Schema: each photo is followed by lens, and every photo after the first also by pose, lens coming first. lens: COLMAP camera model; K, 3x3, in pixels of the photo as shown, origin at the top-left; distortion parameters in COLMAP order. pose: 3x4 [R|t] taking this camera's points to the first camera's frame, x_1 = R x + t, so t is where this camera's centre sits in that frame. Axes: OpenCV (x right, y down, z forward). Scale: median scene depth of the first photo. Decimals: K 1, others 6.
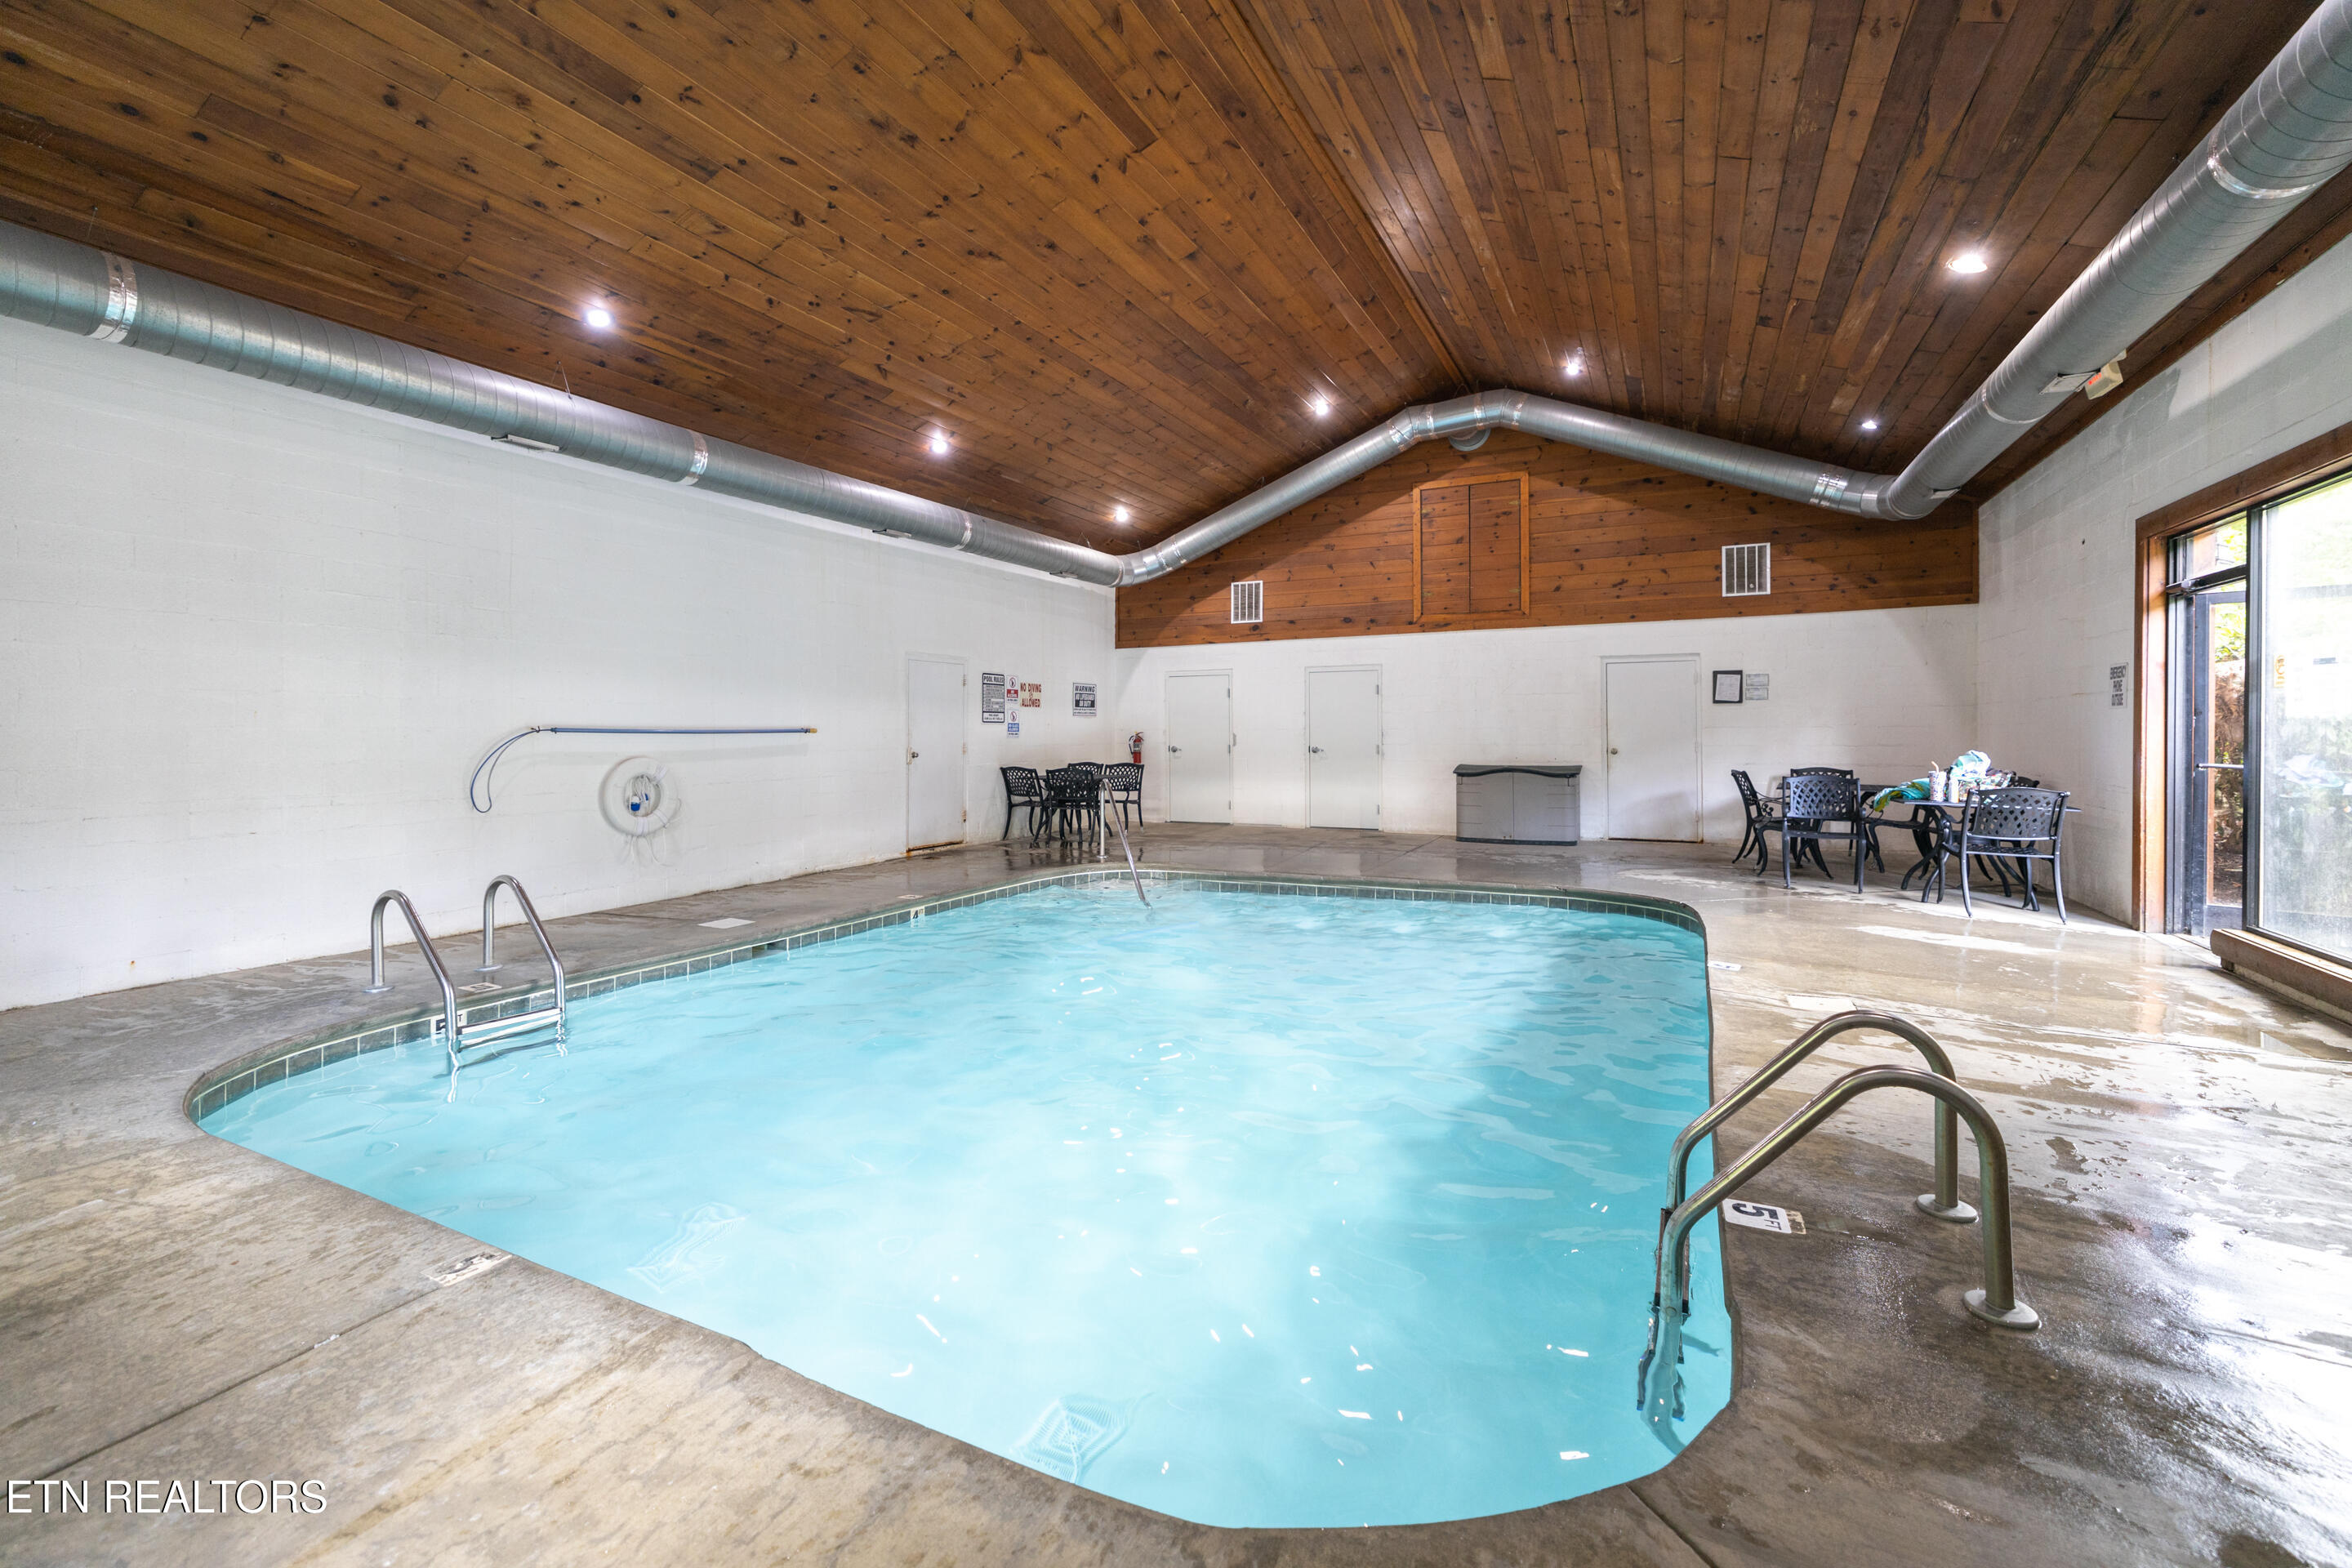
lens RADIAL K [[993.3, 0, 1175.3], [0, 993.3, 744.1], [0, 0, 1]] dist [-0.001234, -0.000001]
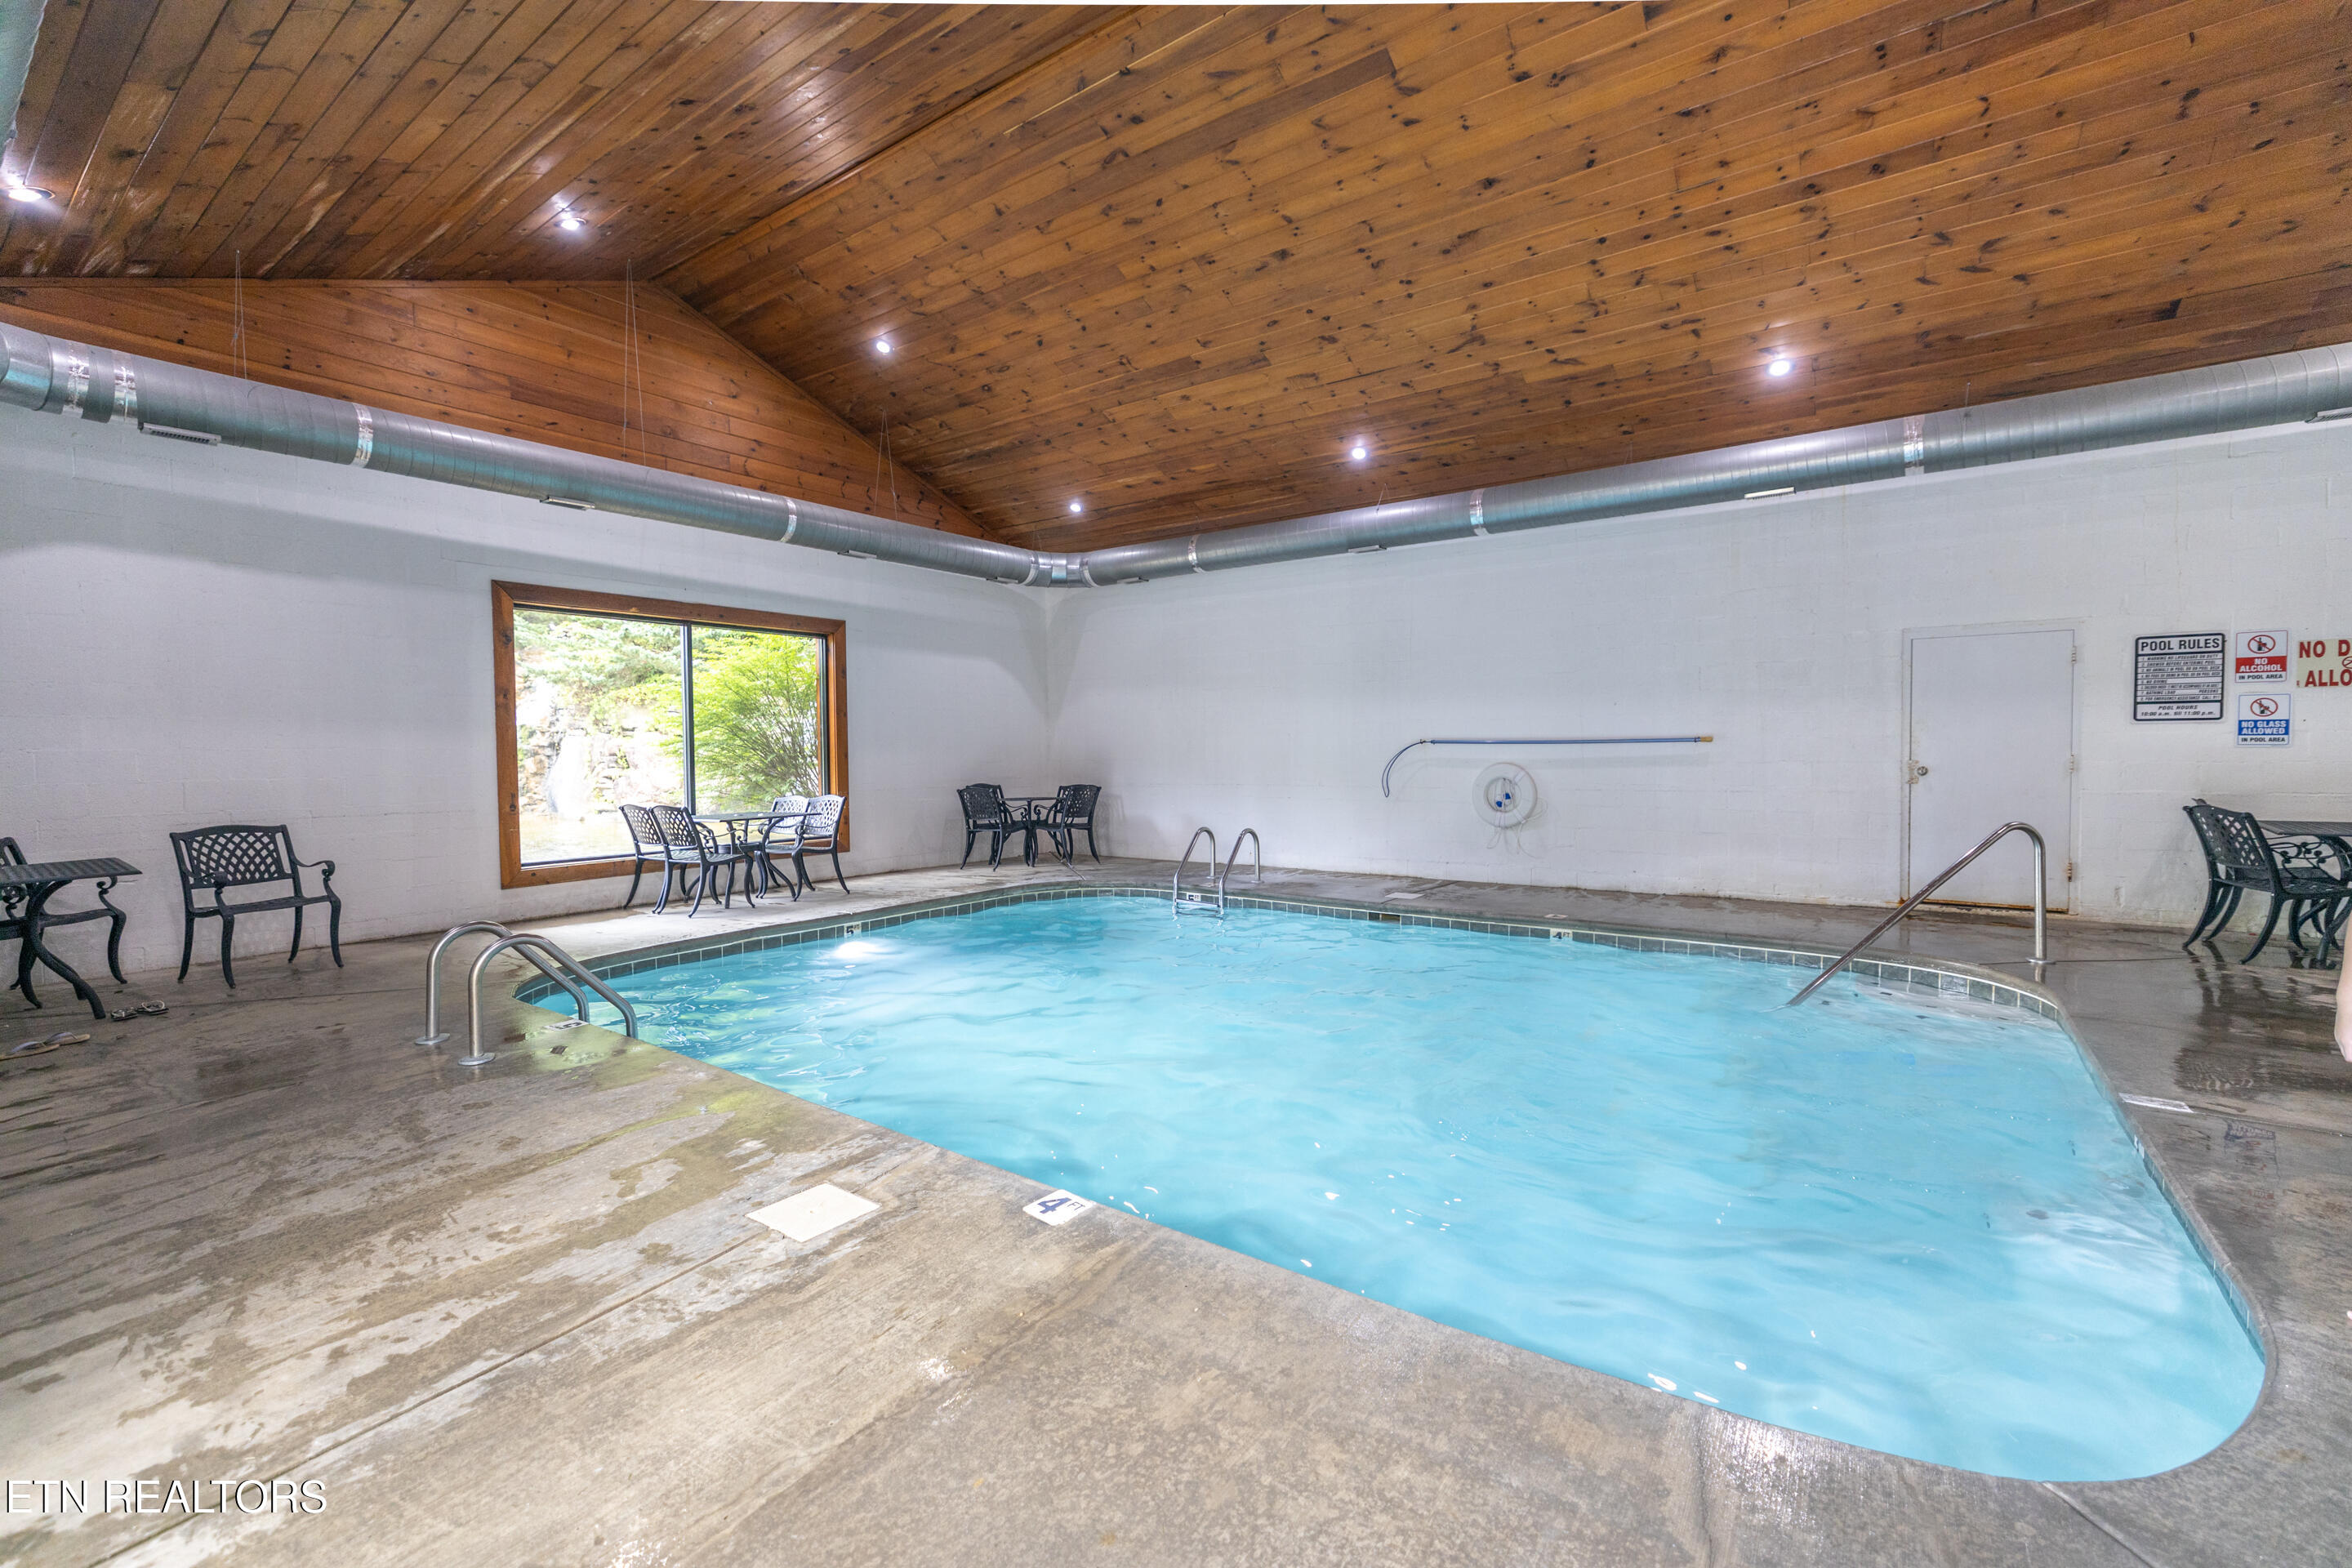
lens RADIAL K [[987.4, 0, 1167.2], [0, 987.4, 784.1], [0, 0, 1]] dist [-0.003907, 0.003343]
pose [[-0.163009, 0.039616, -0.985829, 0.627268], [-0.004410, 0.999154, 0.040881, -0.007559], [0.986615, 0.011012, -0.162697, 0.686828]]
